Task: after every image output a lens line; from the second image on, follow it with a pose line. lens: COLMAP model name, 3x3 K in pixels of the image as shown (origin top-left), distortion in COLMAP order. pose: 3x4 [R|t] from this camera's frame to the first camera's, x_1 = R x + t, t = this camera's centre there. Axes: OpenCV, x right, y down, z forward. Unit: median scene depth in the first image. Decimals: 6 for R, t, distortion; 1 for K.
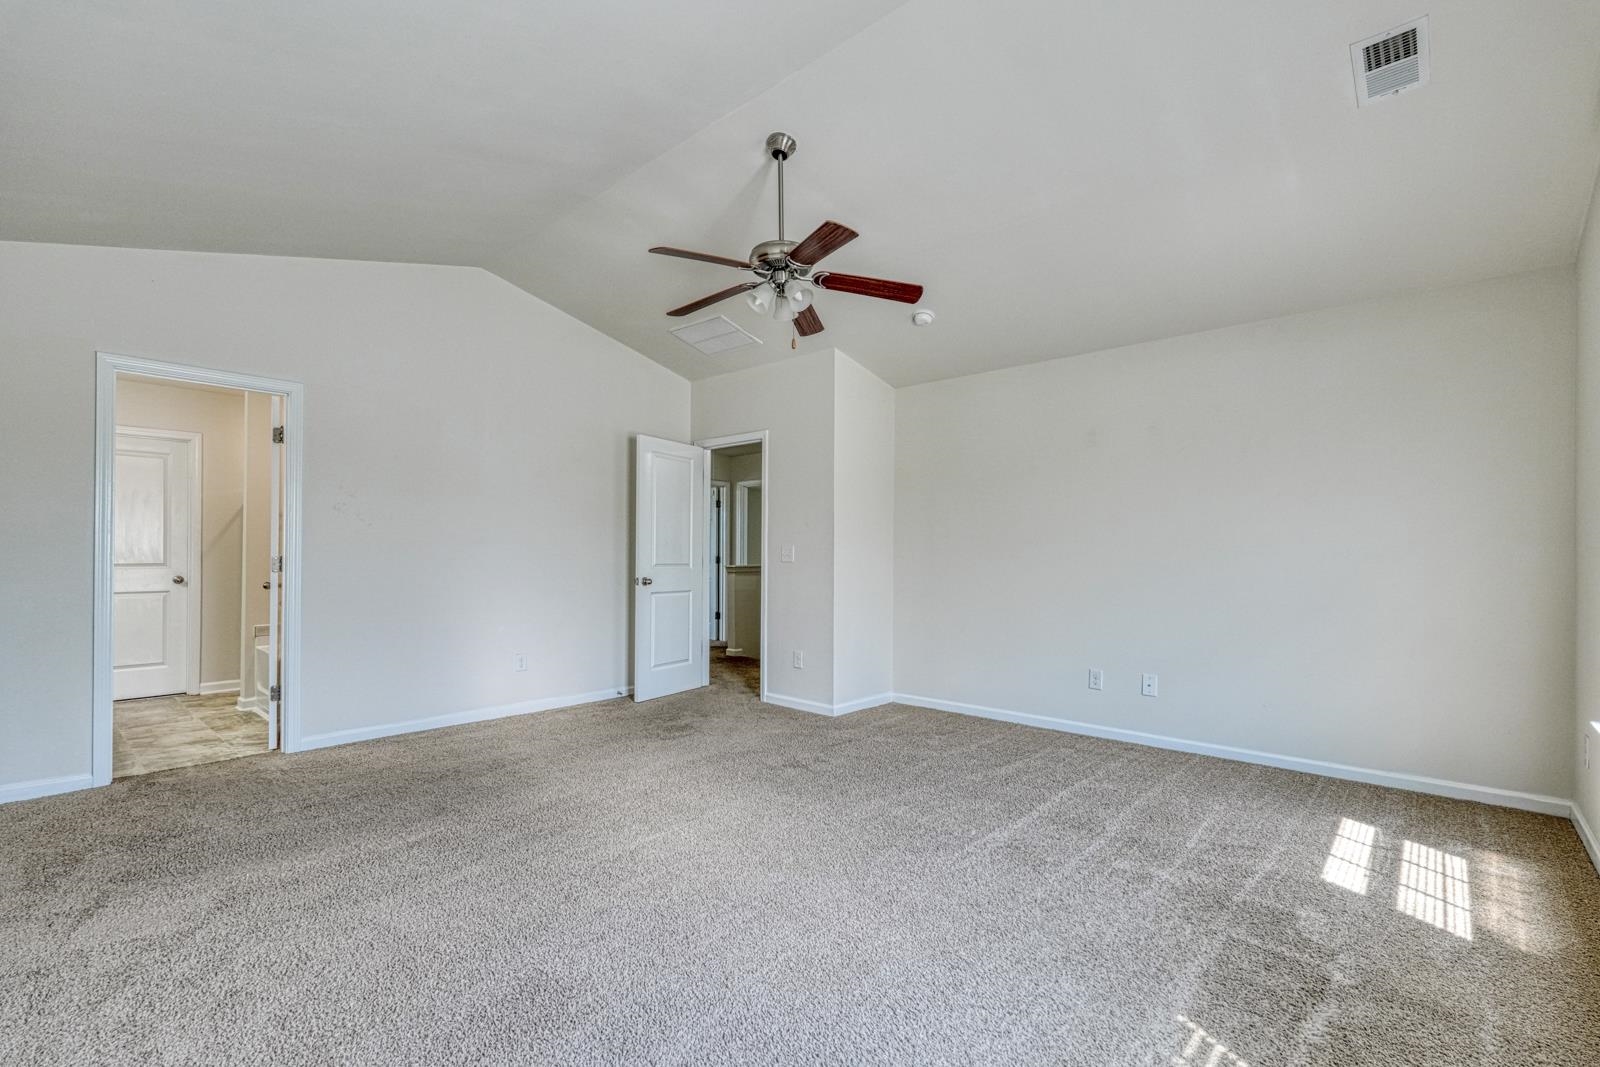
lens RADIAL K [[706.2, 0, 794.9], [0, 706.2, 532.9], [0, 0, 1]] dist [-0.002566, -0.000333]
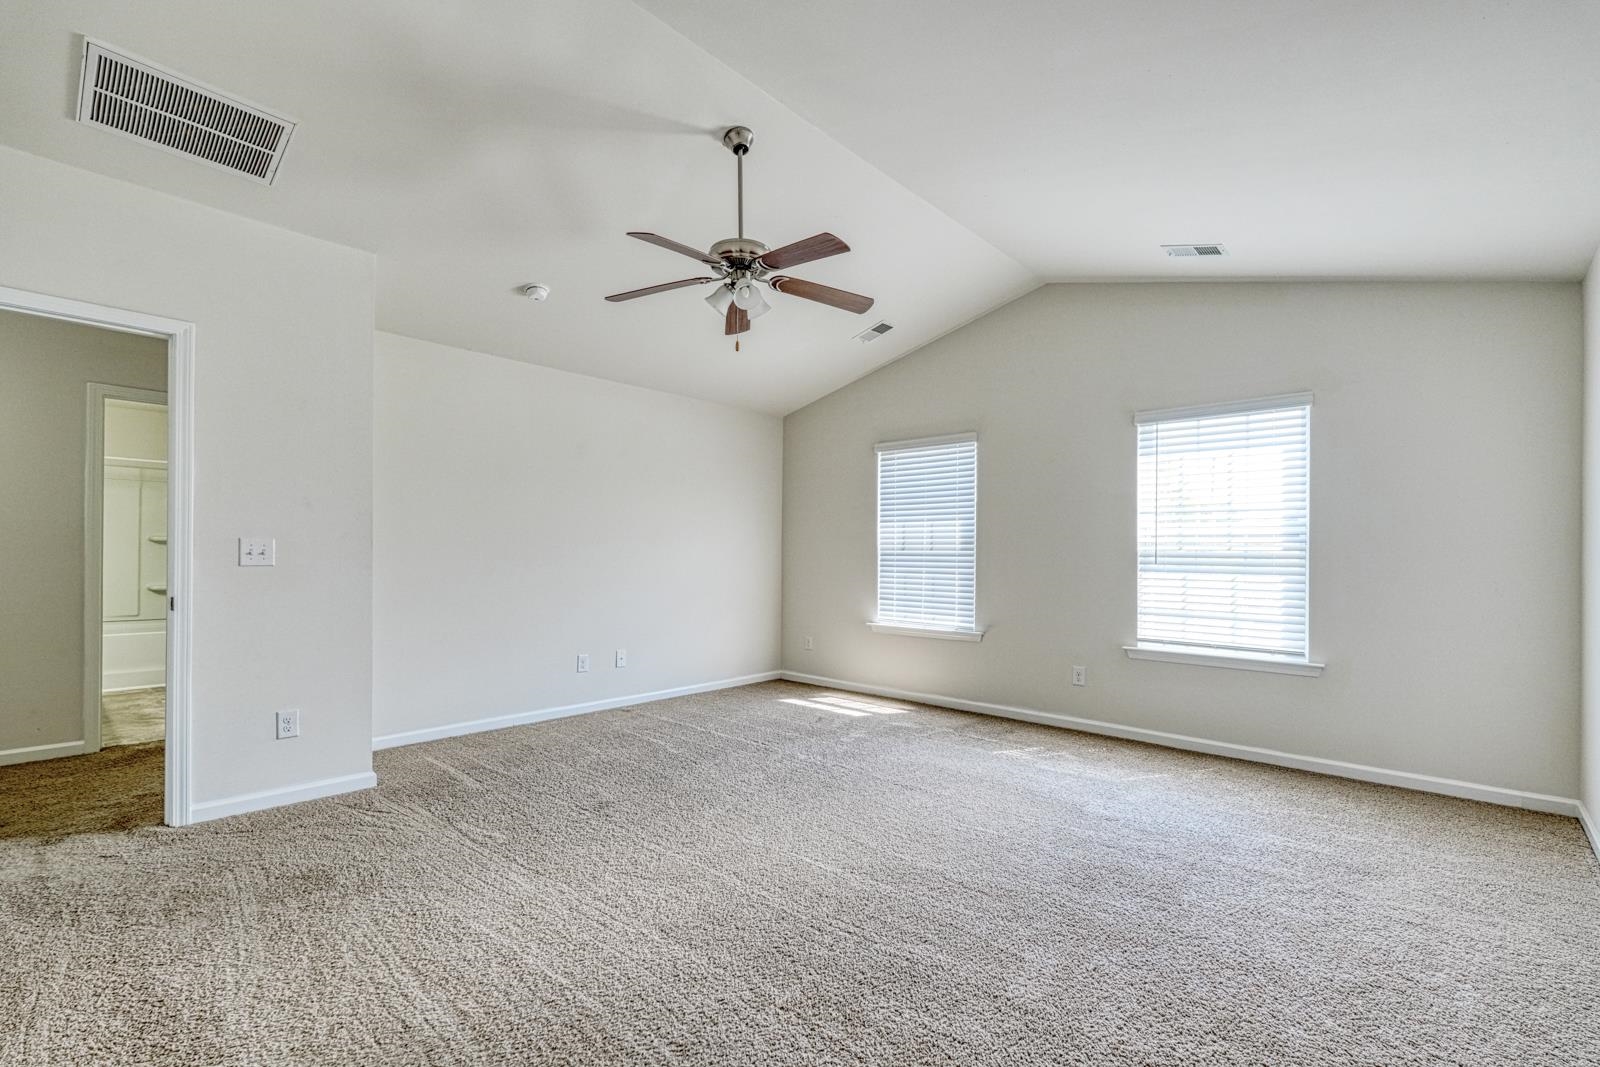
lens RADIAL K [[714.1, 0, 805.5], [0, 714.1, 540.8], [0, 0, 1]] dist [-0.000079, 0.000165]
pose [[-0.009413, 0.015797, 0.999831, -1.004237], [-0.042132, 0.998981, -0.016180, 0.018440], [-0.999068, -0.042278, -0.008738, 0.899499]]
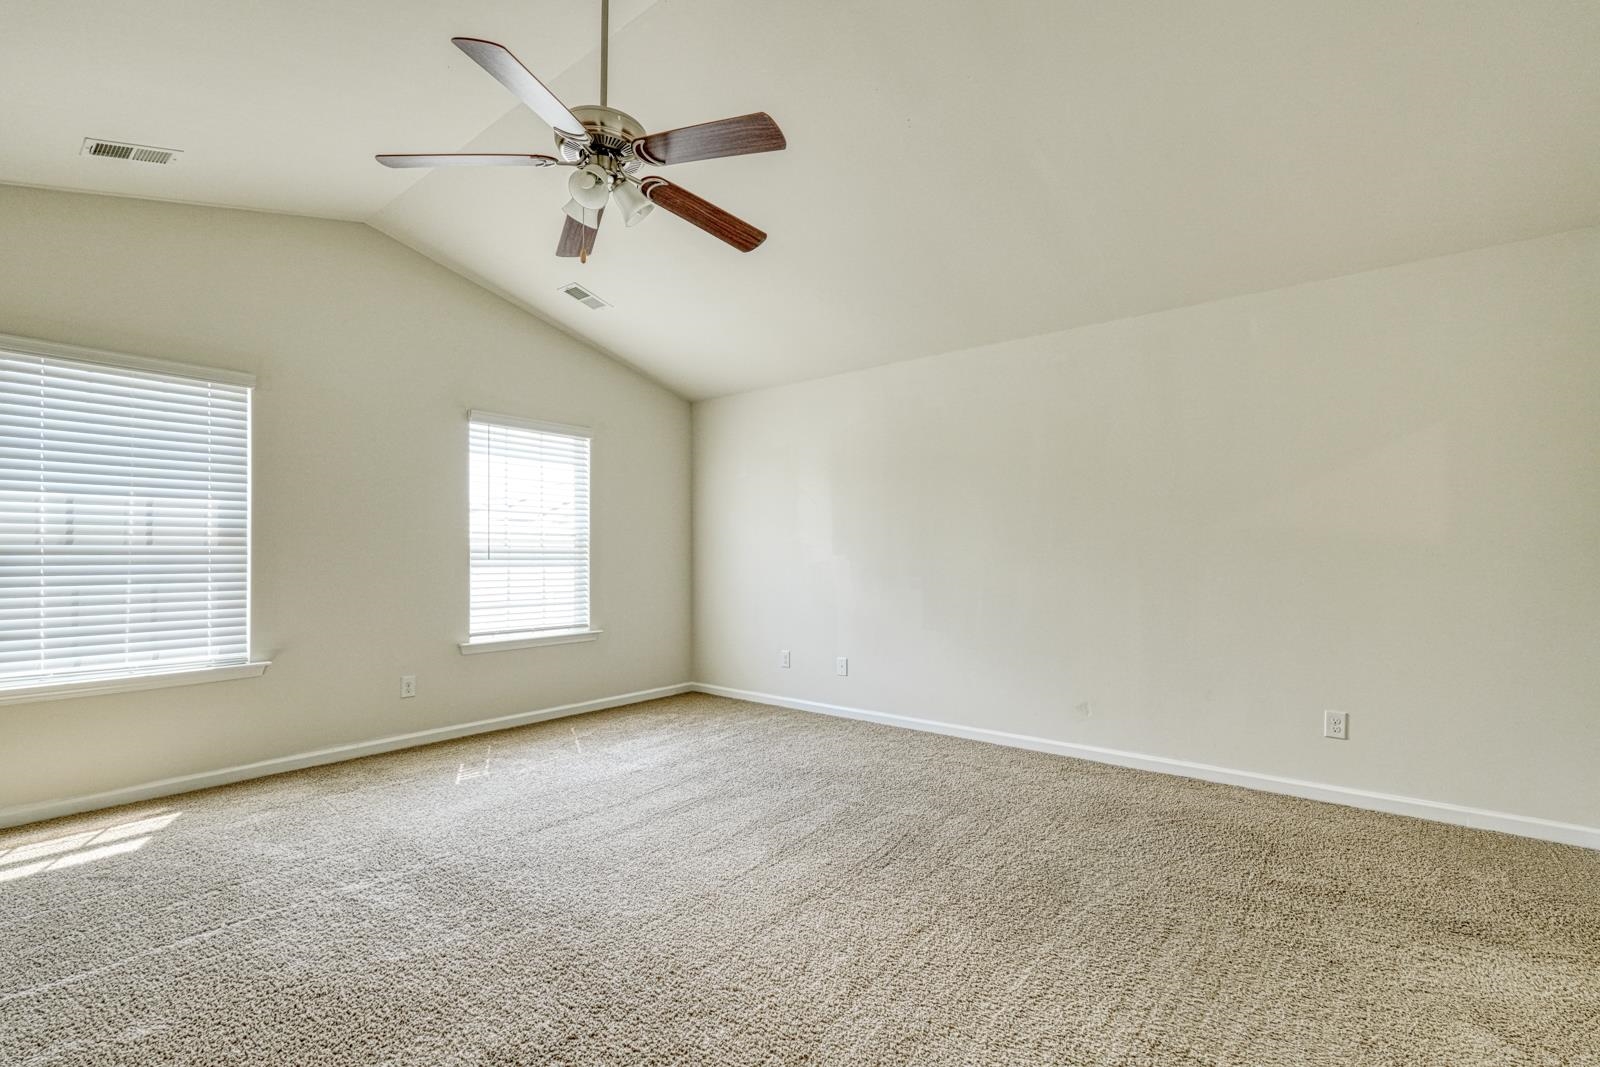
lens RADIAL K [[714.1, 0, 805.5], [0, 714.1, 540.8], [0, 0, 1]] dist [-0.000079, 0.000165]
pose [[-0.997685, -0.004959, -0.067824, -0.171185], [-0.001560, 0.998744, -0.050083, 0.045624], [0.067987, -0.049861, -0.996439, 1.686639]]
